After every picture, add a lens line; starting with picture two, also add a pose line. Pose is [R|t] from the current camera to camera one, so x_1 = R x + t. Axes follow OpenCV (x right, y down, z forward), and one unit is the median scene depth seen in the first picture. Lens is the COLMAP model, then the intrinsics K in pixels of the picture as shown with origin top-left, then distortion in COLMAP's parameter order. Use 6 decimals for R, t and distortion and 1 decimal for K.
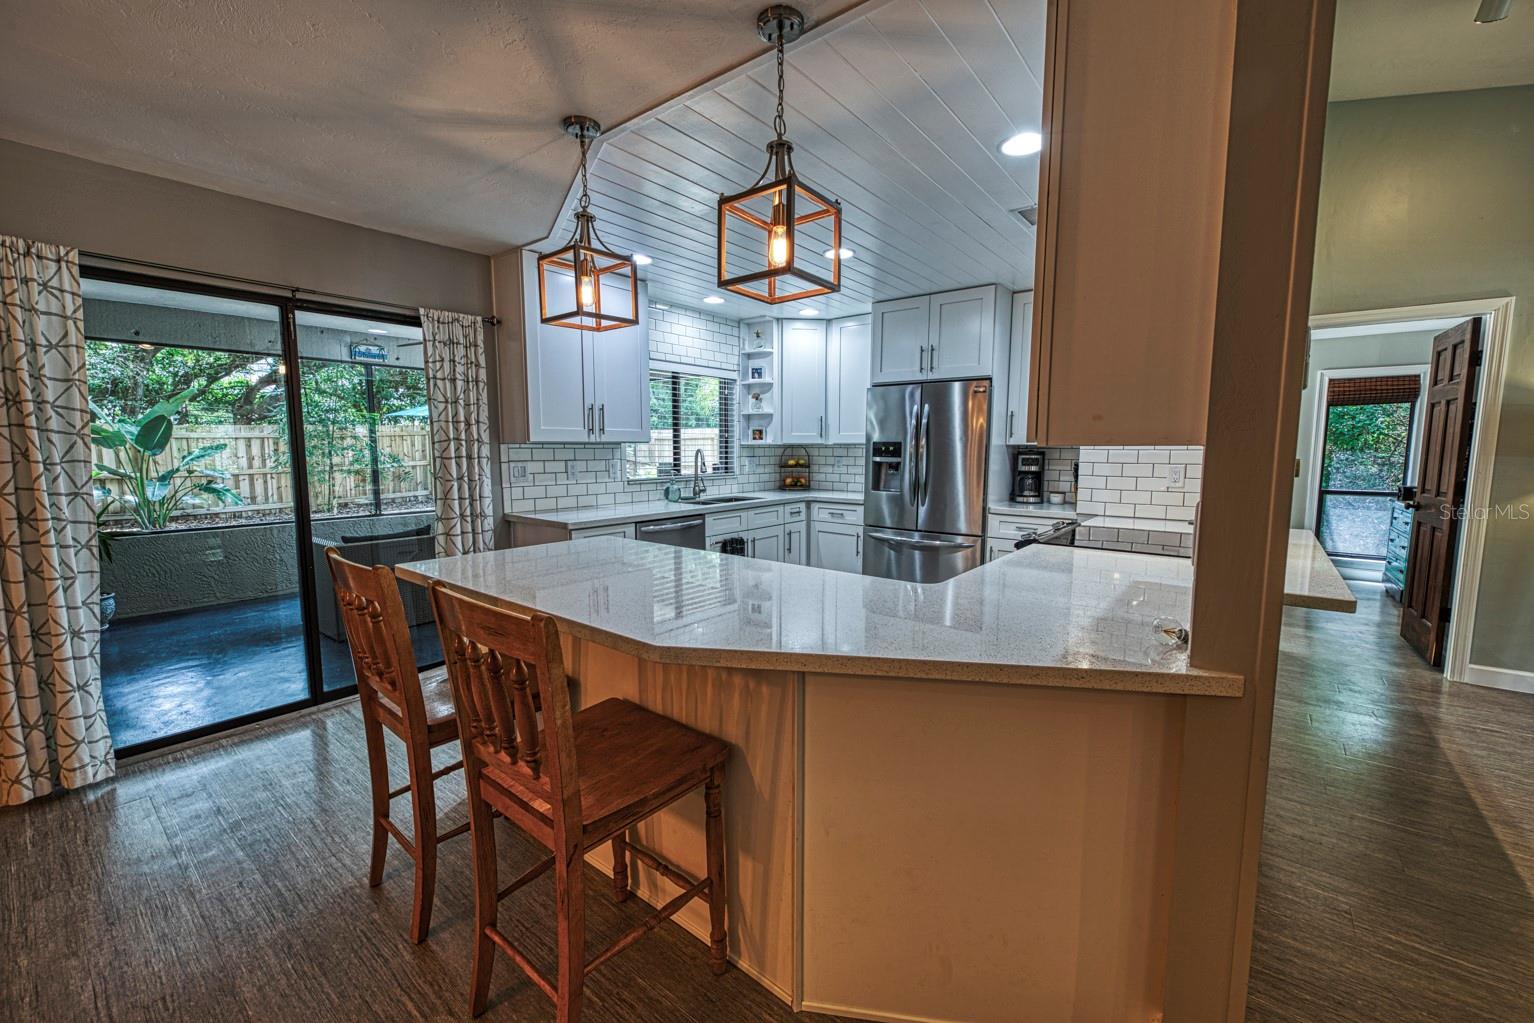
lens RADIAL K [[613.9, 0, 757.7], [0, 613.9, 510.7], [0, 0, 1]] dist [0.001958, -0.000168]
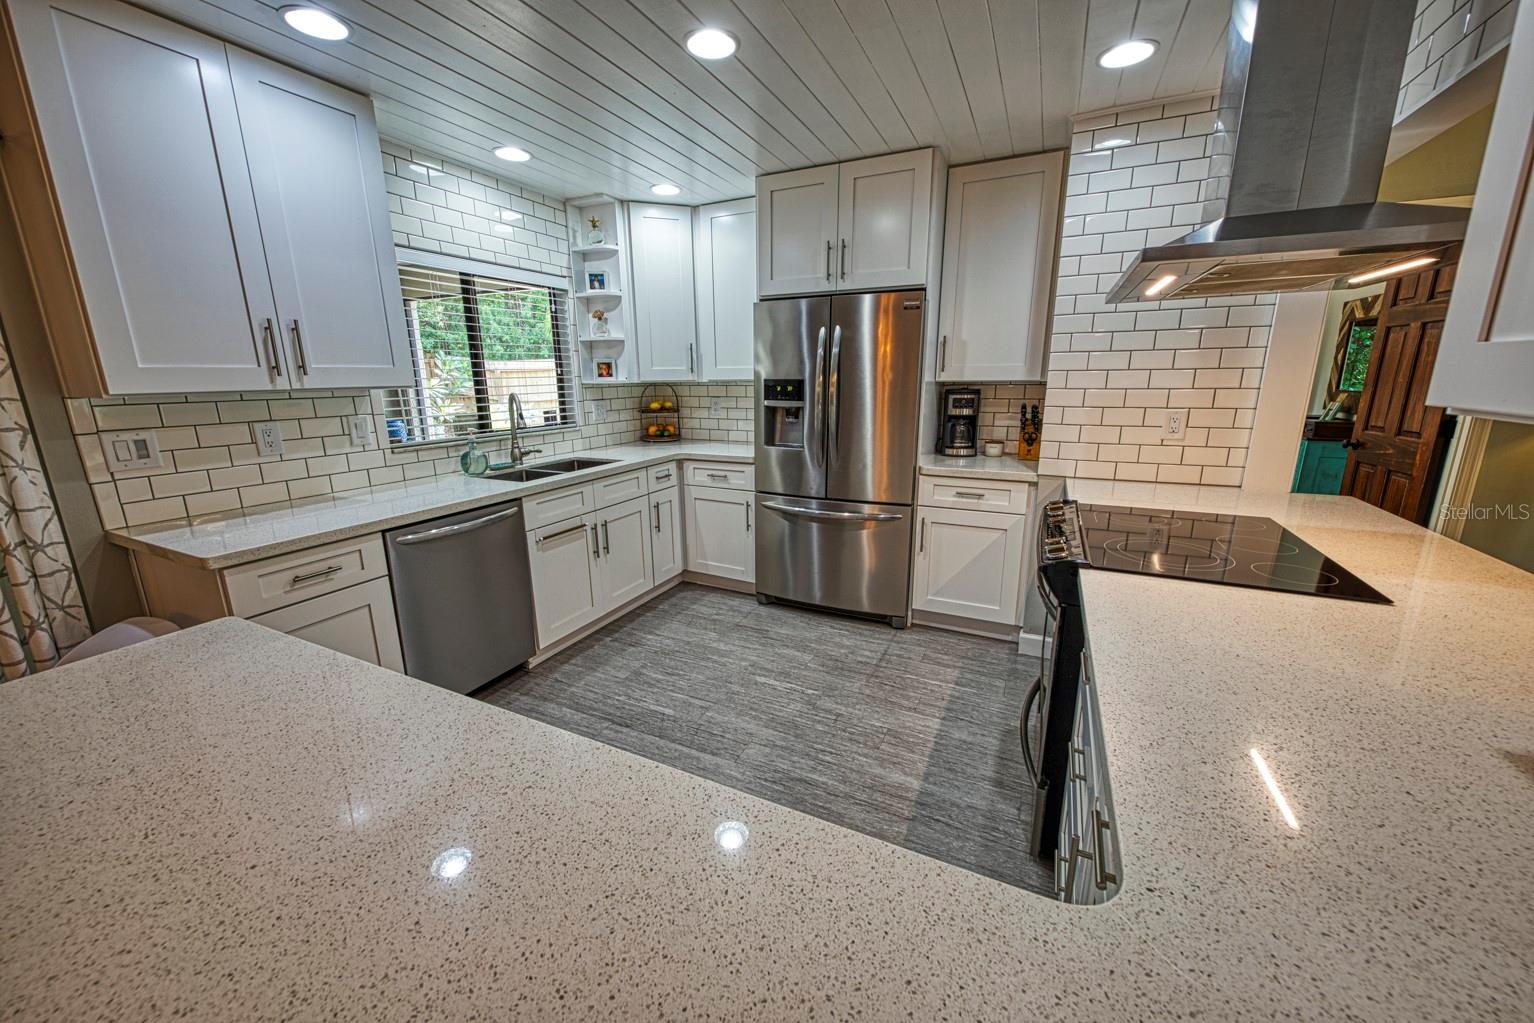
lens RADIAL K [[575.5, 0, 760.3], [0, 575.5, 513.4], [0, 0, 1]] dist [0.001937, -0.000260]
pose [[0.975151, -0.063614, 0.212213, 0.026036], [0.035331, 0.990284, 0.134500, -0.043705], [-0.218707, -0.123660, 0.967923, 0.300583]]
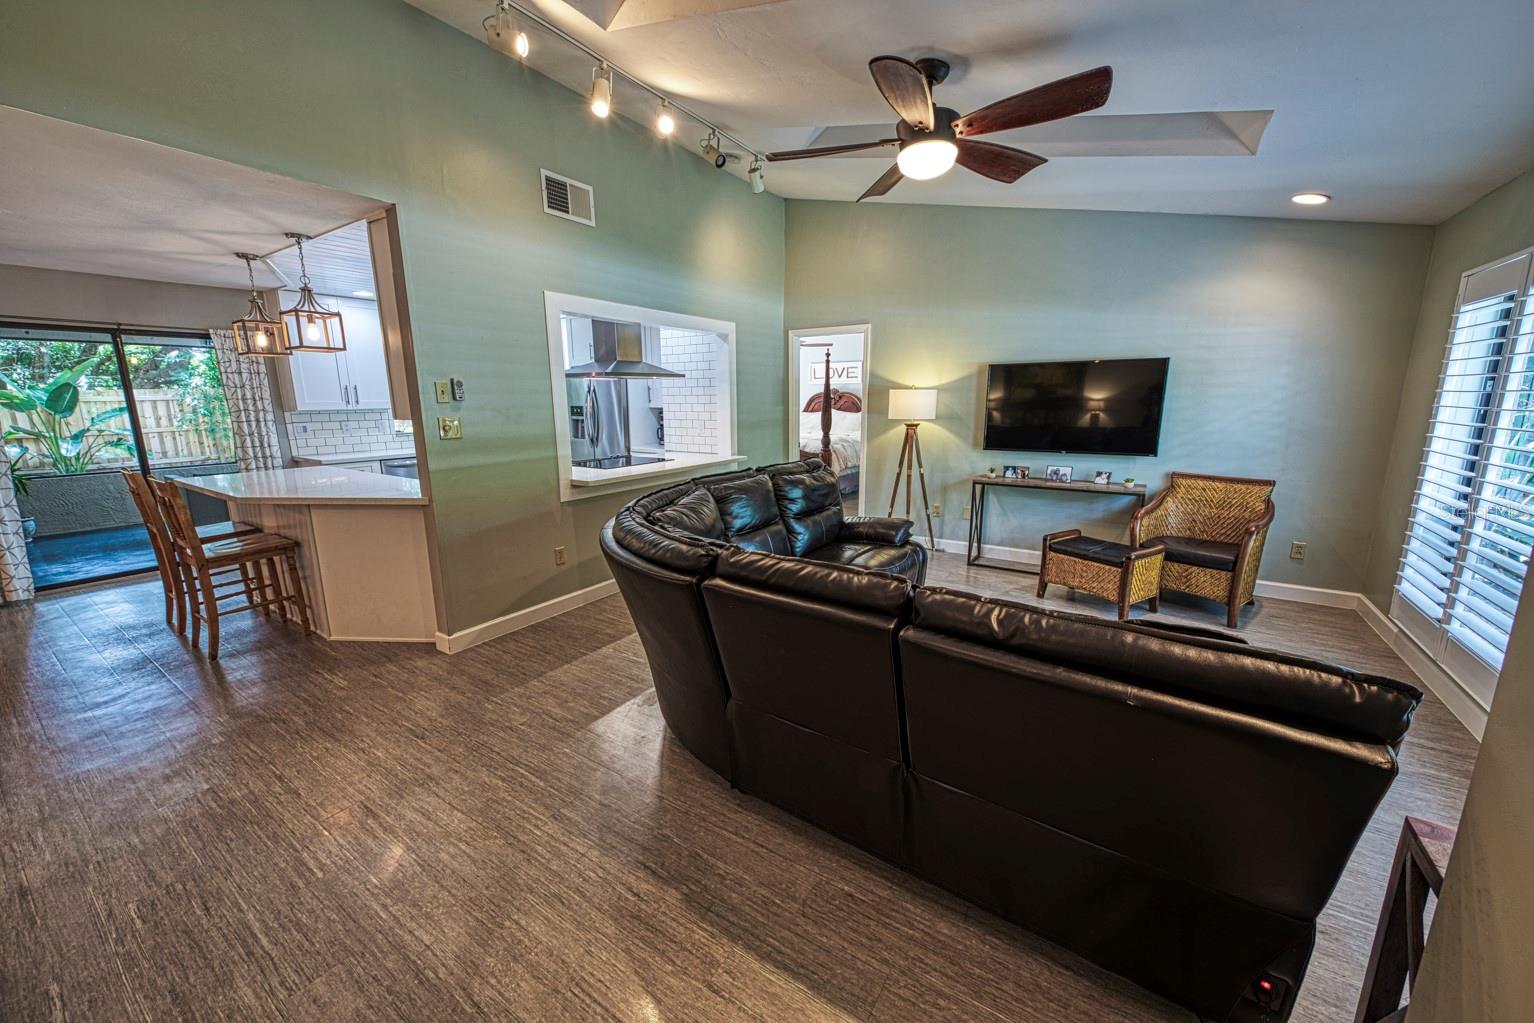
lens RADIAL K [[573.7, 0, 767.0], [0, 573.7, 511.5], [0, 0, 1]] dist [0.003082, -0.002577]
pose [[0.995636, -0.026192, 0.089571, 0.510762], [0.017918, 0.995602, 0.091959, 0.025088], [-0.091586, -0.089953, 0.991726, -0.454757]]
